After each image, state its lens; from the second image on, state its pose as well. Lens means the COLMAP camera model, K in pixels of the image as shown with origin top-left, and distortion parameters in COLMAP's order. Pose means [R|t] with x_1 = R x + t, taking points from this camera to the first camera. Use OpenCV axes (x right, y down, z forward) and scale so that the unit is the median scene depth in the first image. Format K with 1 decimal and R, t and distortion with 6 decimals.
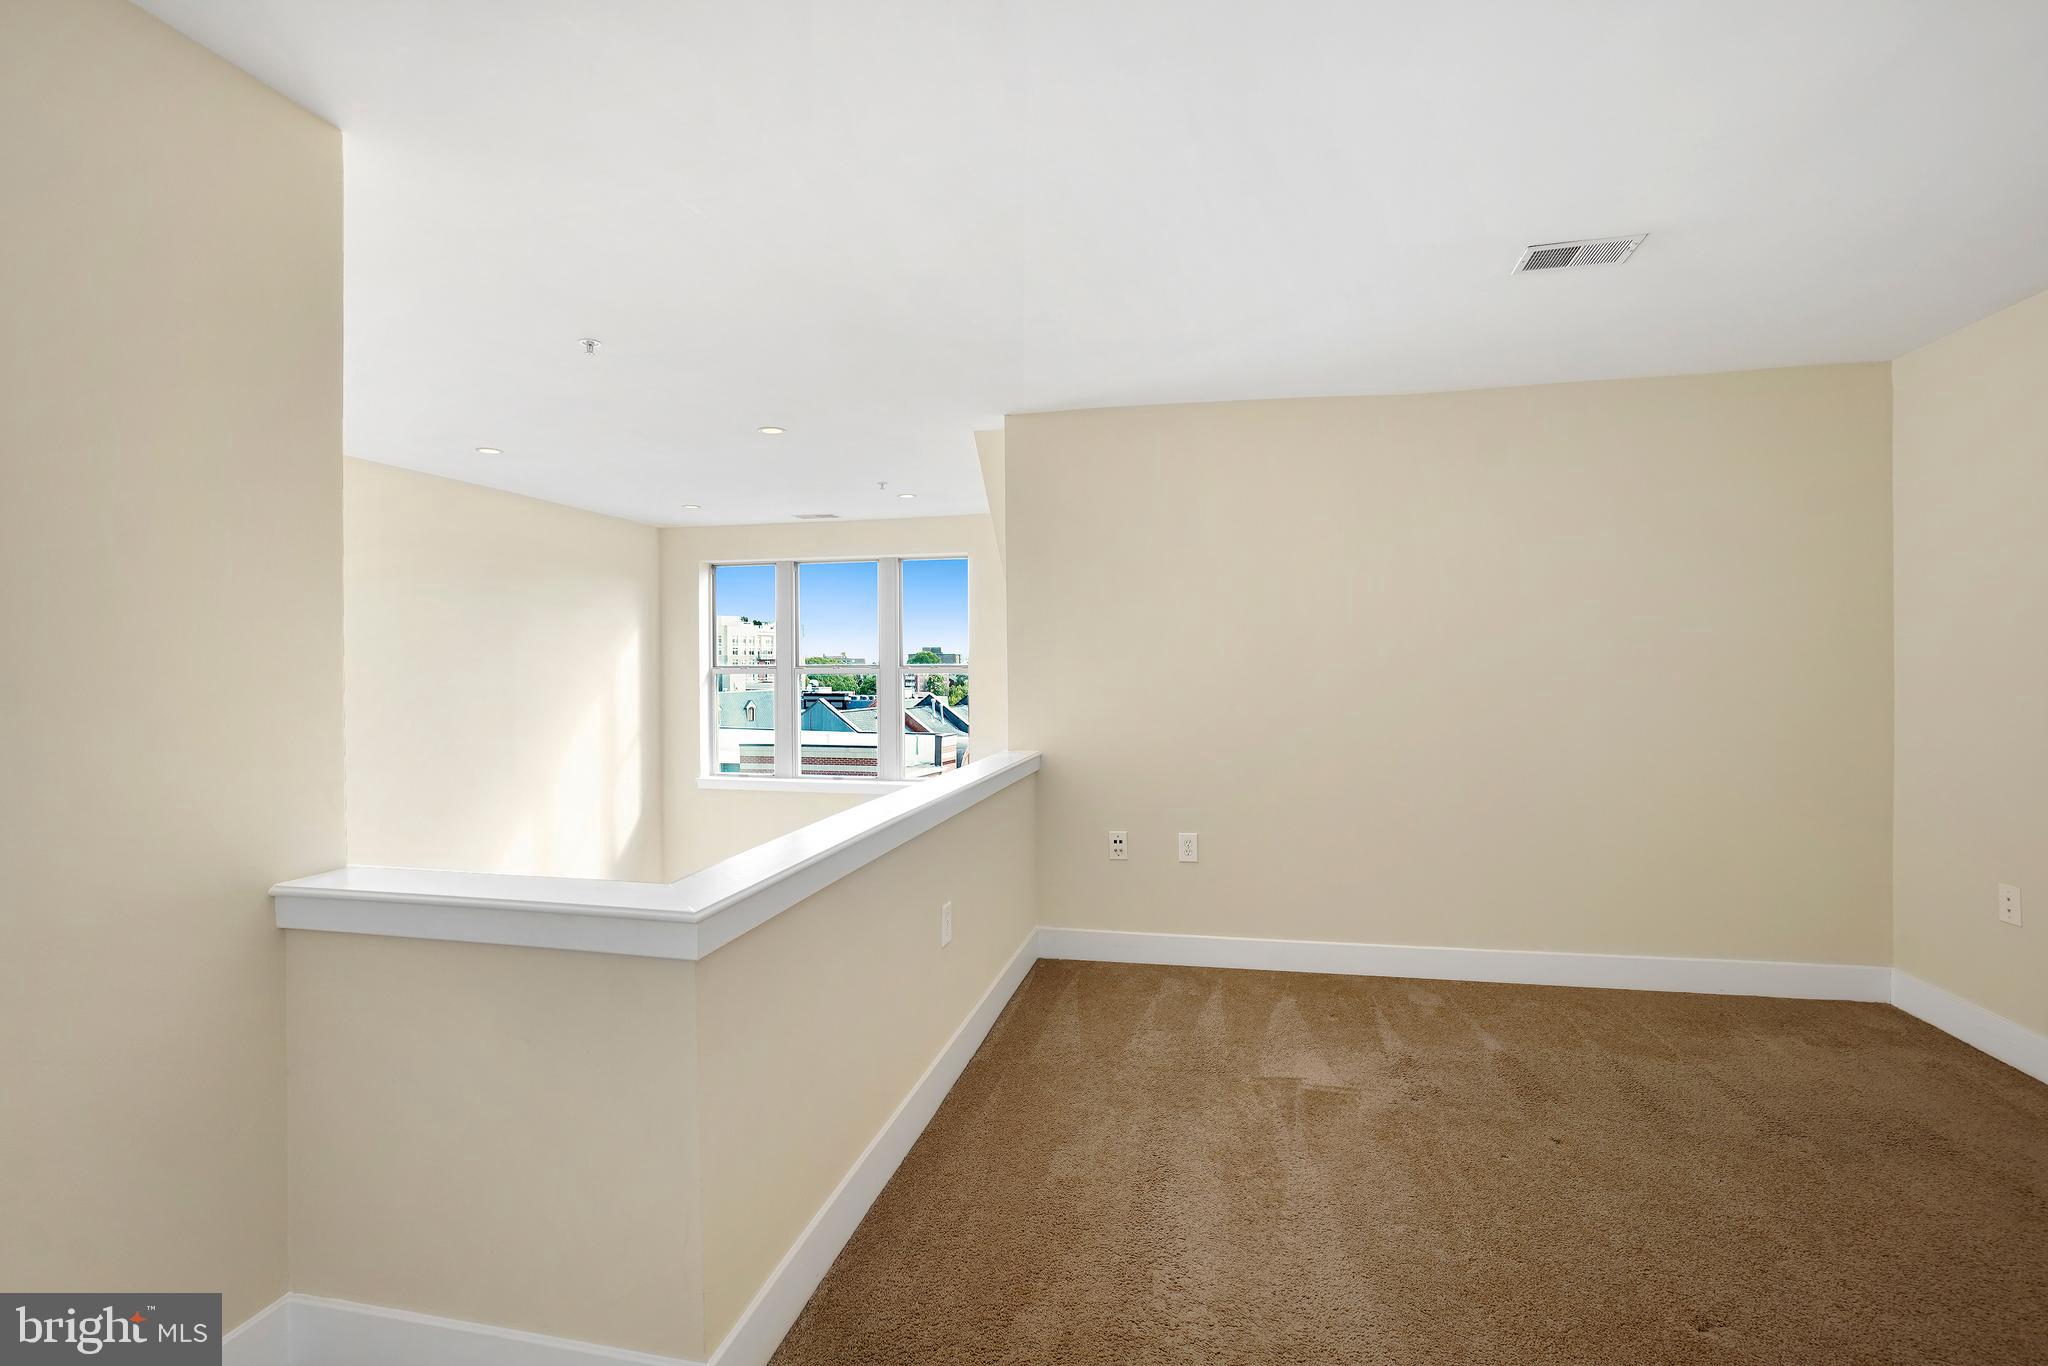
lens RADIAL K [[917.2, 0, 1062.7], [0, 917.2, 689.7], [0, 0, 1]] dist [-0.037663, 0.012665]
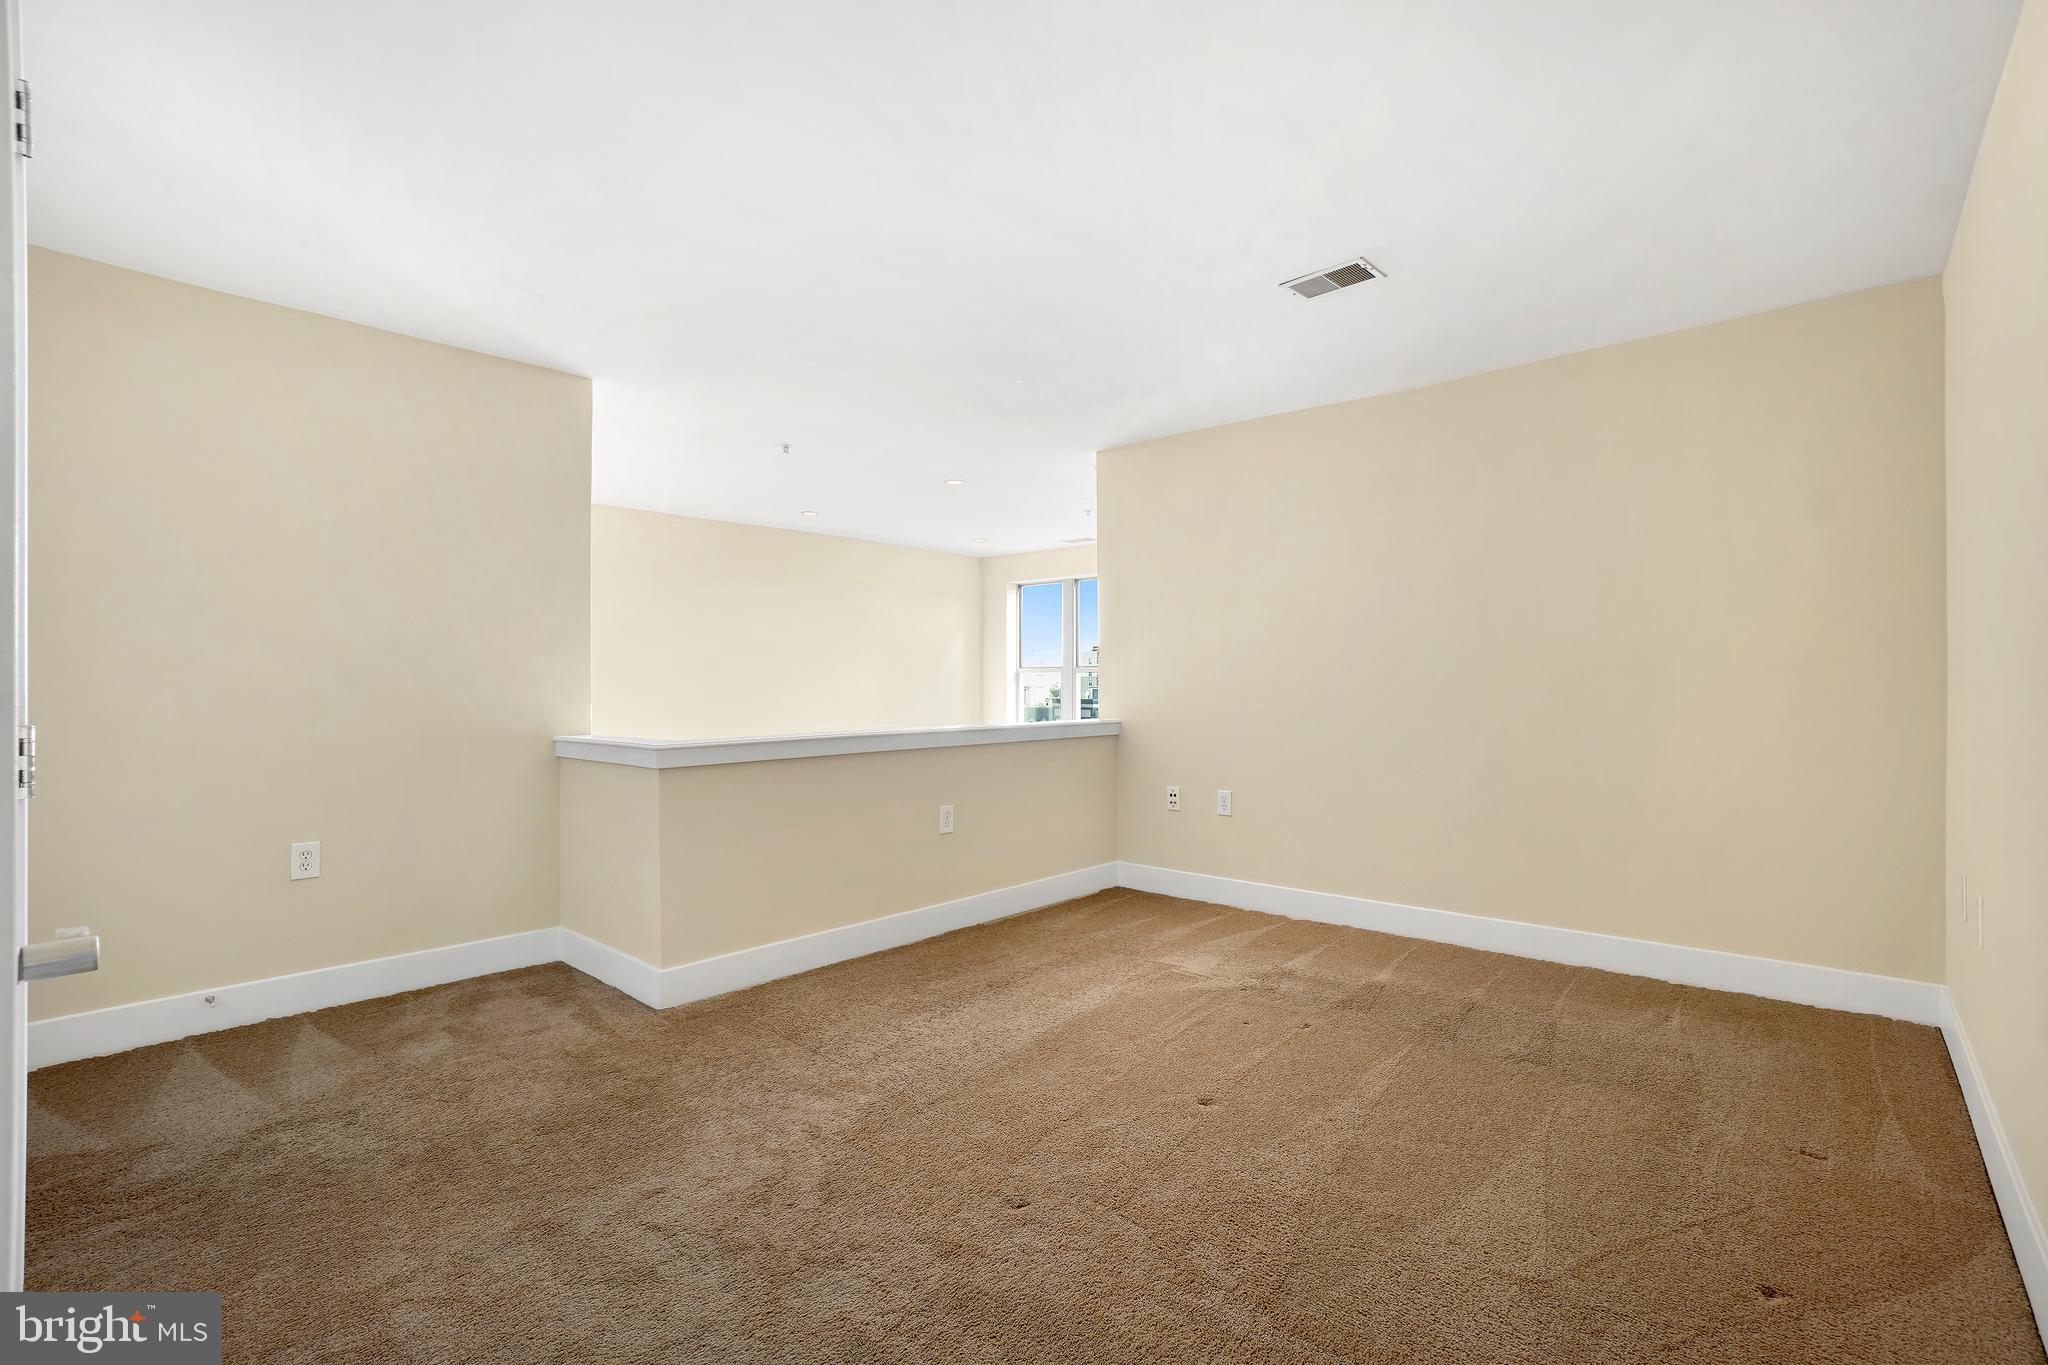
lens RADIAL K [[919.1, 0, 1037.6], [0, 919.1, 687.8], [0, 0, 1]] dist [-0.051369, 0.024312]
pose [[0.871674, 0.005150, -0.490059, 0.592815], [-0.016392, 0.999692, -0.018650, 0.060804], [0.489812, 0.024289, 0.871490, -0.166035]]
